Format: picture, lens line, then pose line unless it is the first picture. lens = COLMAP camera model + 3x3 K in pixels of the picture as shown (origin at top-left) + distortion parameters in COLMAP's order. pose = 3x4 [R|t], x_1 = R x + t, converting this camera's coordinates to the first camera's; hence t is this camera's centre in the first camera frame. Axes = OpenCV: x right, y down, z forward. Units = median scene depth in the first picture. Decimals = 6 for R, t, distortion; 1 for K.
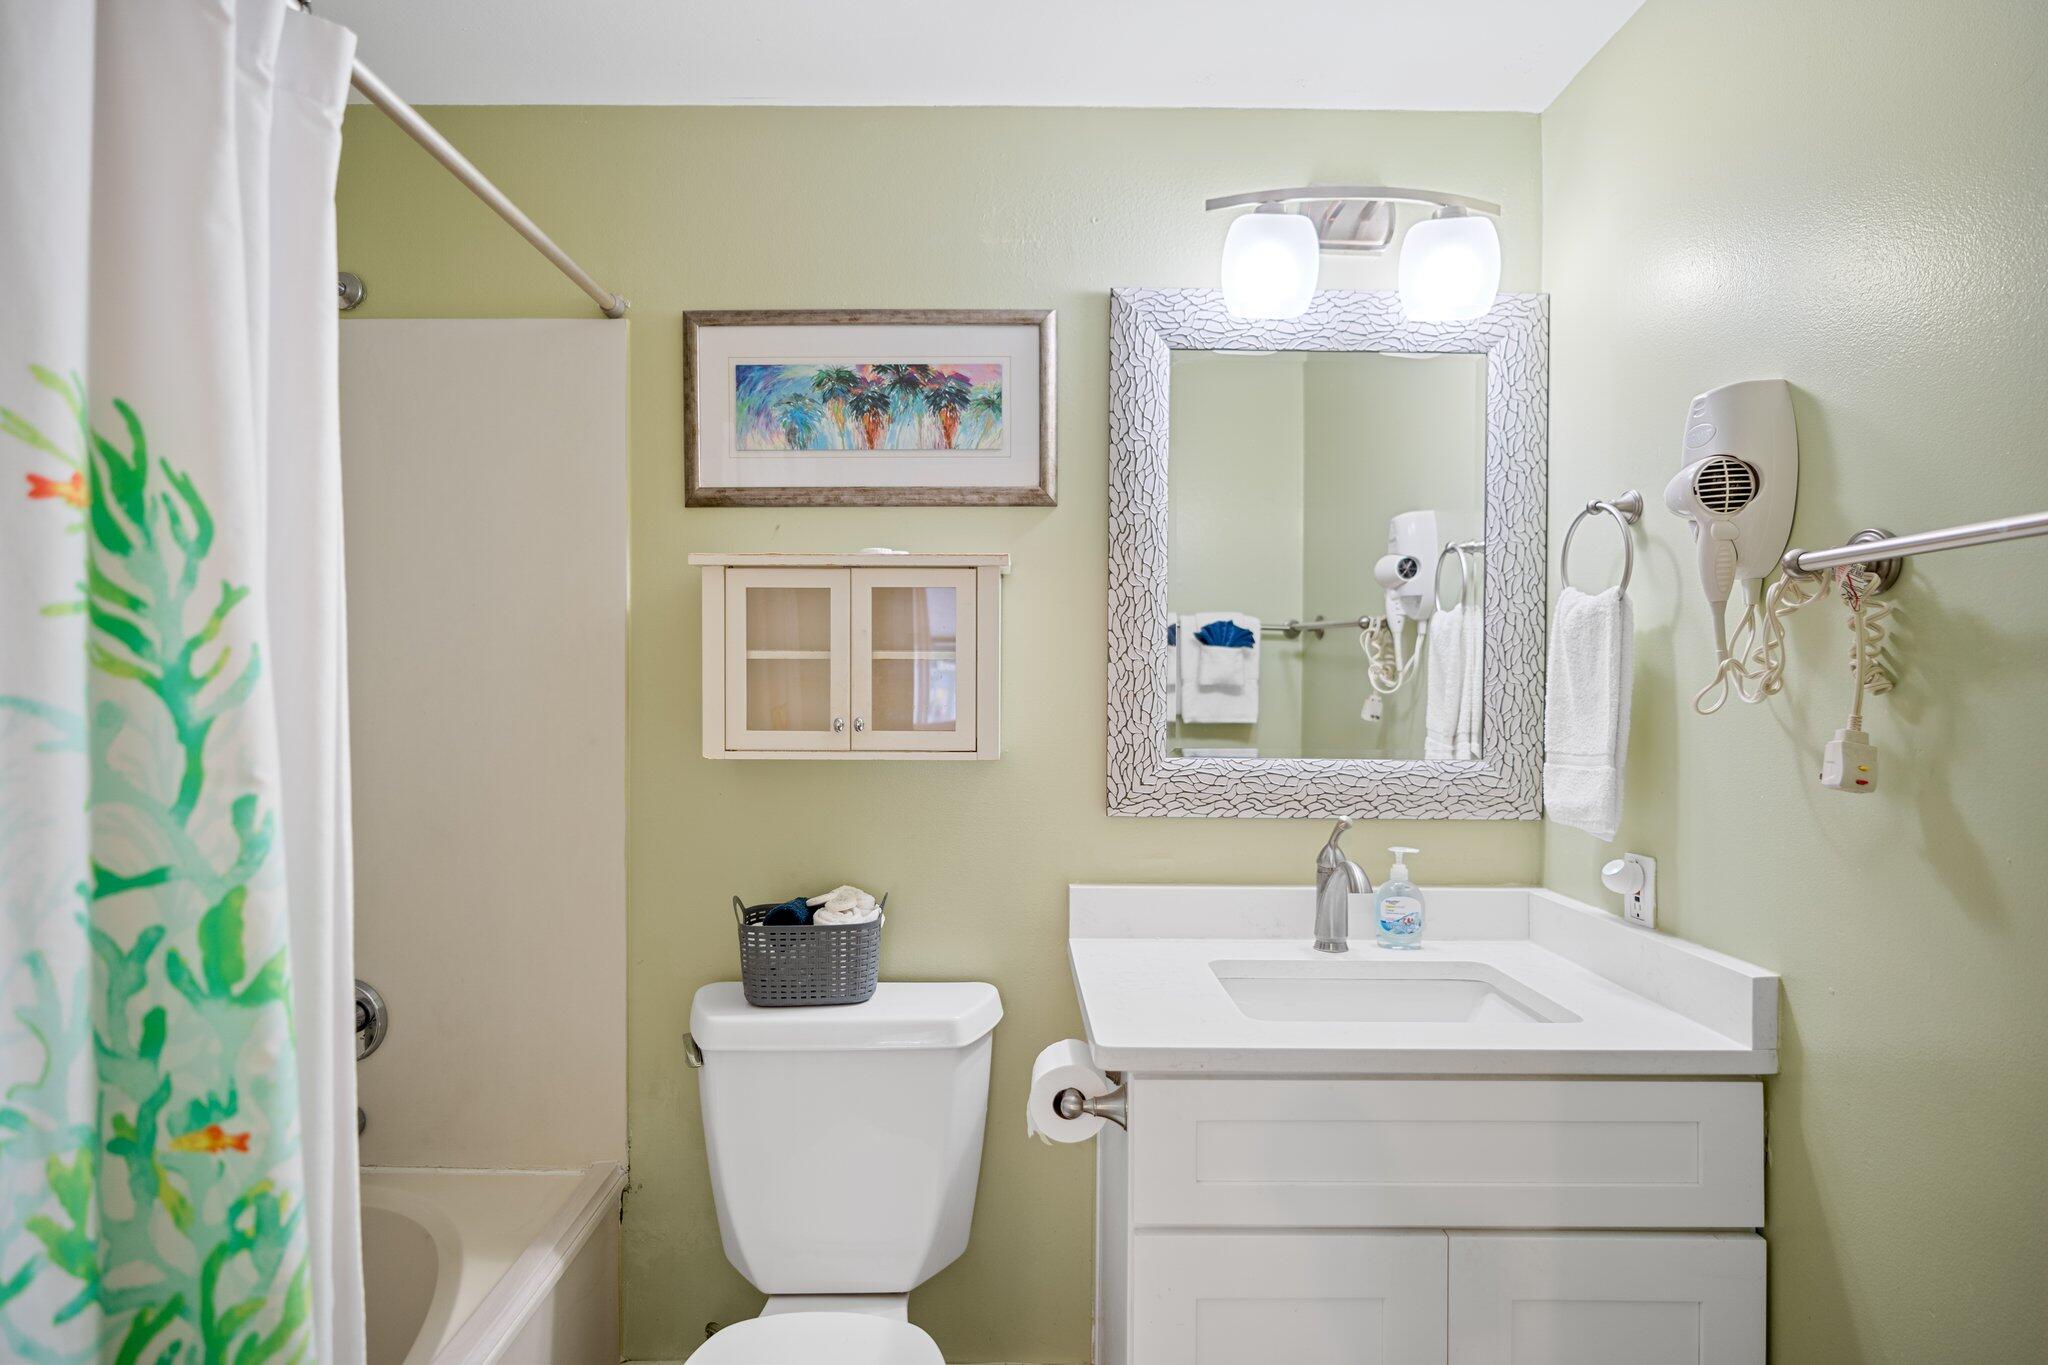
lens RADIAL K [[1038.7, 0, 1035.7], [0, 1038.7, 682.9], [0, 0, 1]] dist [0.000700, -0.001940]
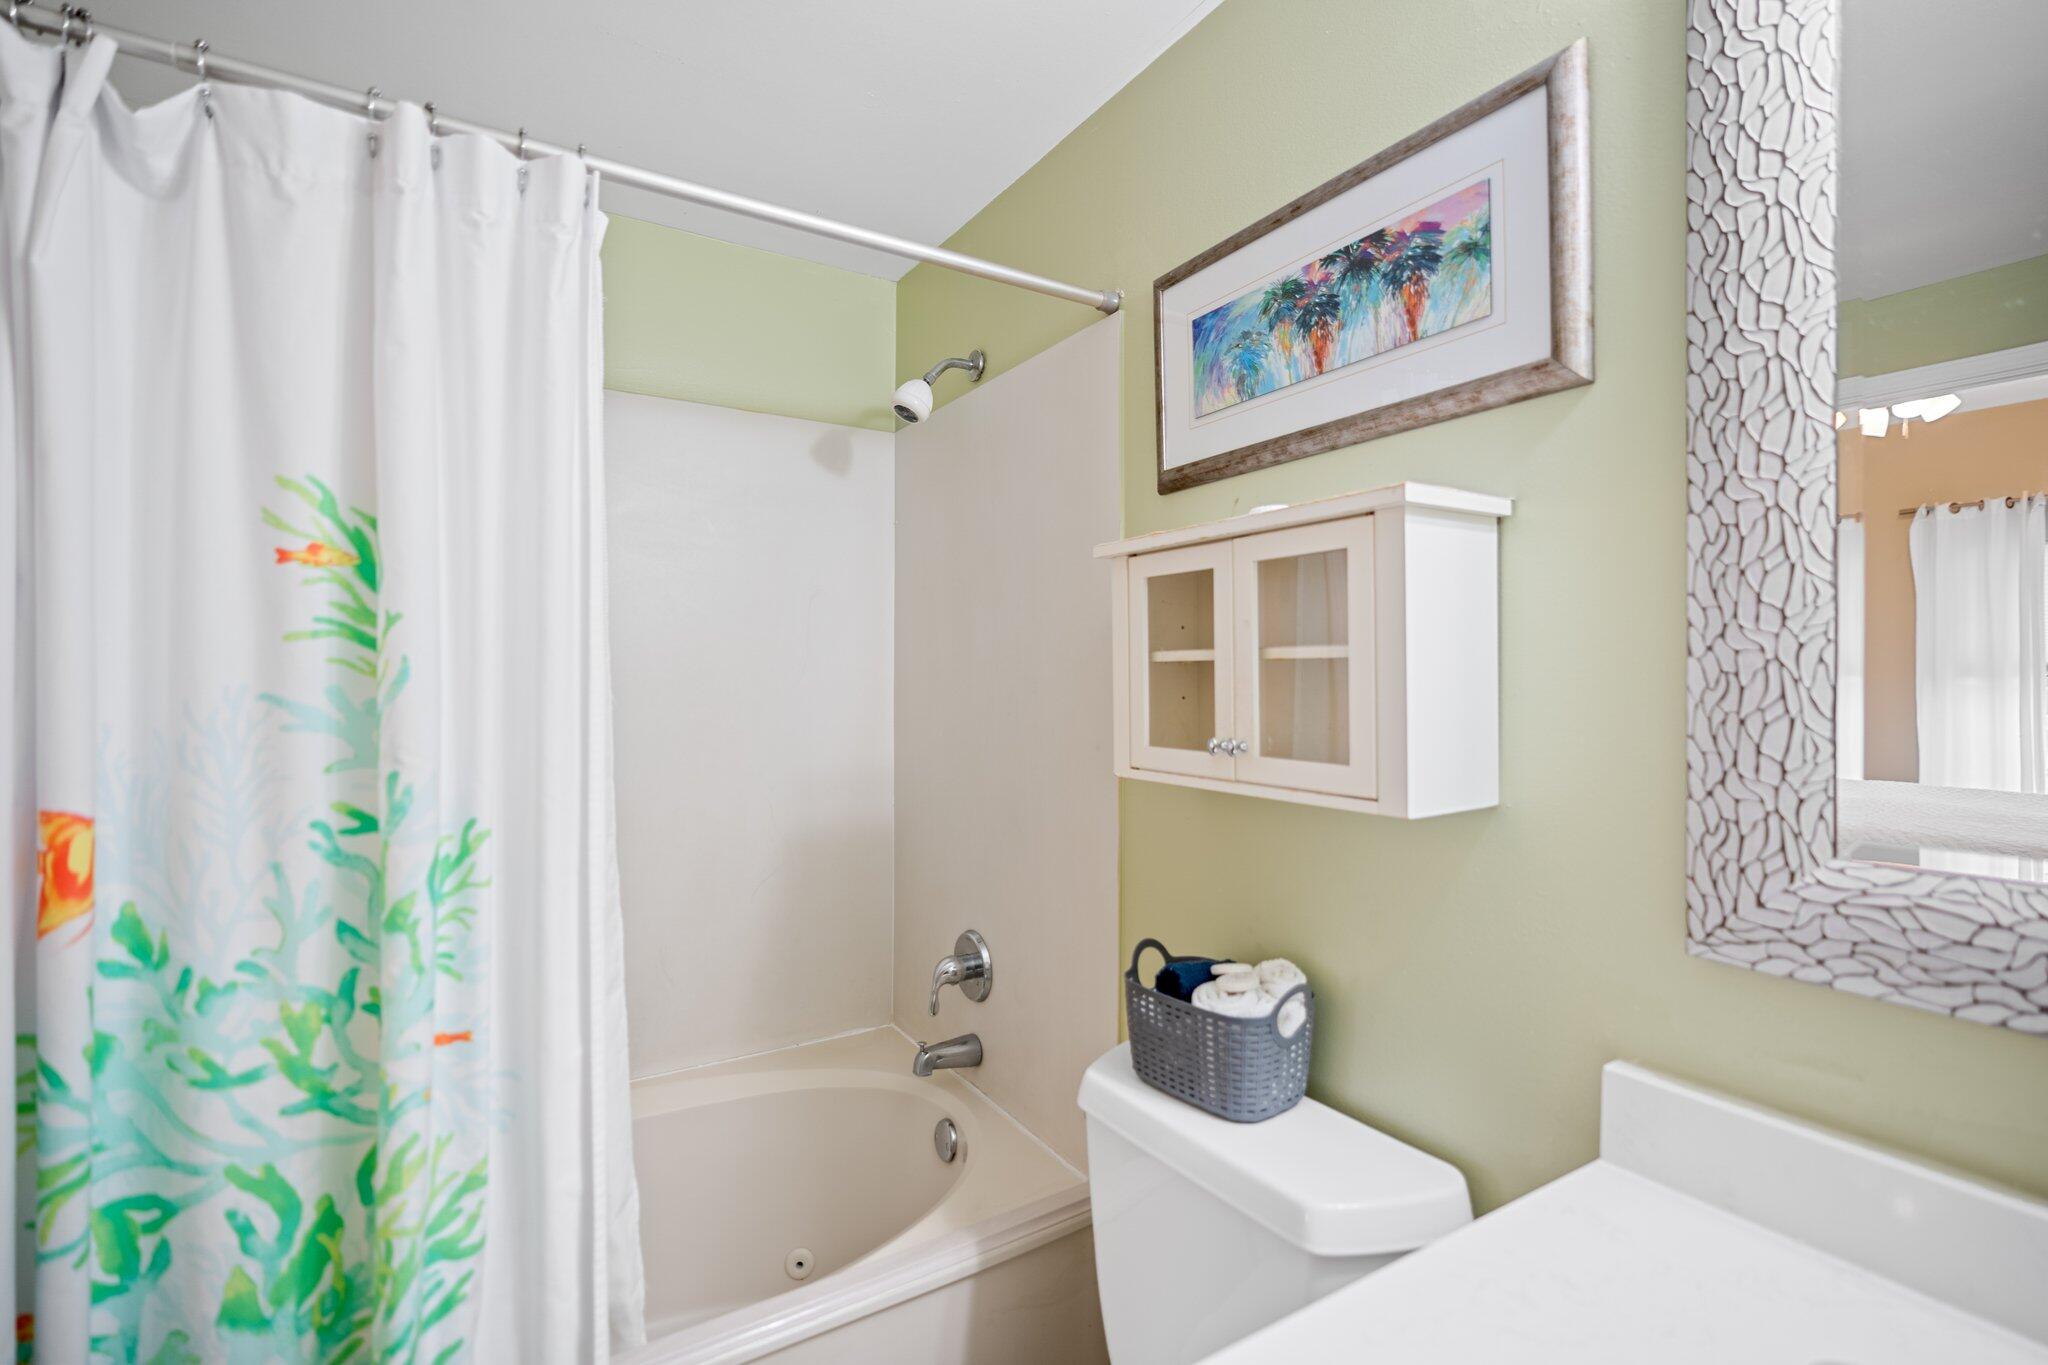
lens RADIAL K [[938.7, 0, 971.9], [0, 938.7, 678.7], [0, 0, 1]] dist [-0.009325, 0.003997]
pose [[0.515182, -0.003156, -0.857075, 0.286191], [-0.007359, 0.999940, -0.008105, -0.002494], [0.857049, 0.010482, 0.515128, 0.456712]]
